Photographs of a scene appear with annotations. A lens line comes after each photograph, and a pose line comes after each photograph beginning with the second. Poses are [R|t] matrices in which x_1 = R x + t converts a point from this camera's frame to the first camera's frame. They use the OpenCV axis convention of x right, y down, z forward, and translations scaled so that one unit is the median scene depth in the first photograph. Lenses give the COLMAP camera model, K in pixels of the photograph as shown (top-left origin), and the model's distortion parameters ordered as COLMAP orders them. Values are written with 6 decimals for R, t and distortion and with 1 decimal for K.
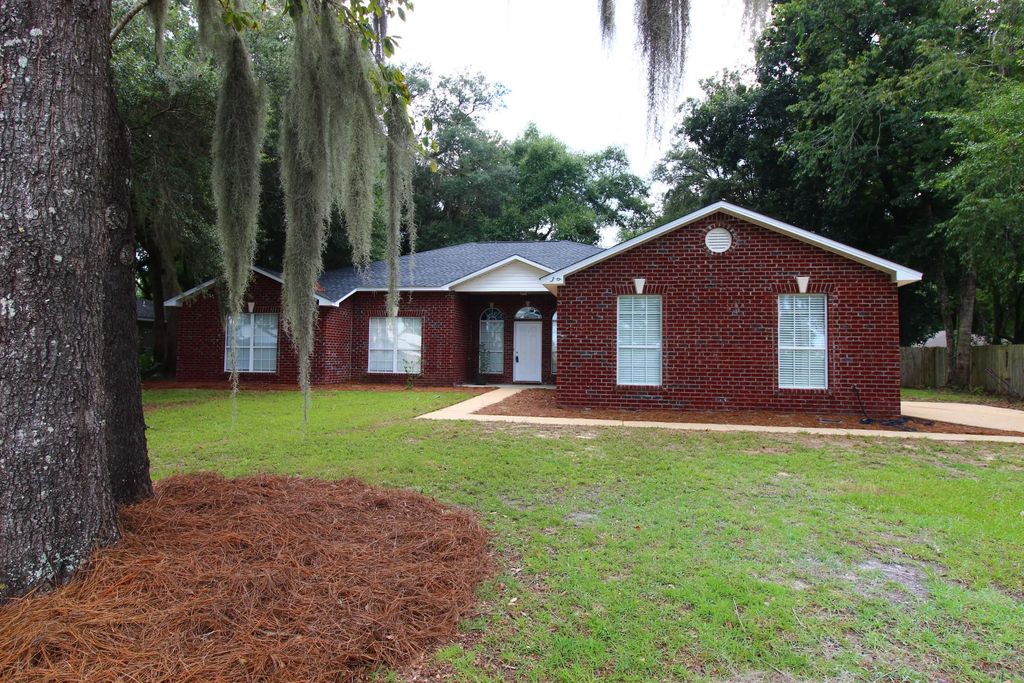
lens RADIAL K [[609.7, 0, 506.7], [0, 609.7, 335.8], [0, 0, 1]] dist [0.005536, 0.001918]
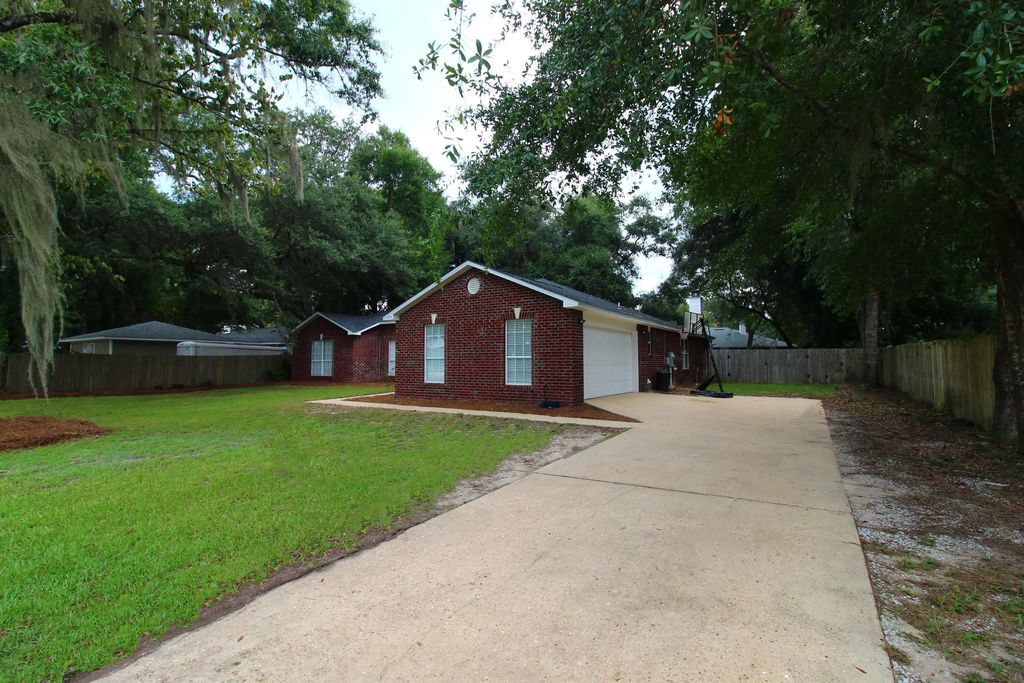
lens RADIAL K [[474.2, 0, 513.1], [0, 474.2, 333.7], [0, 0, 1]] dist [0.002547, 0.000059]
pose [[0.931596, -0.038698, -0.361429, 0.839619], [0.030453, 0.999130, -0.028482, -0.003742], [0.362217, 0.015527, 0.931964, -0.044199]]
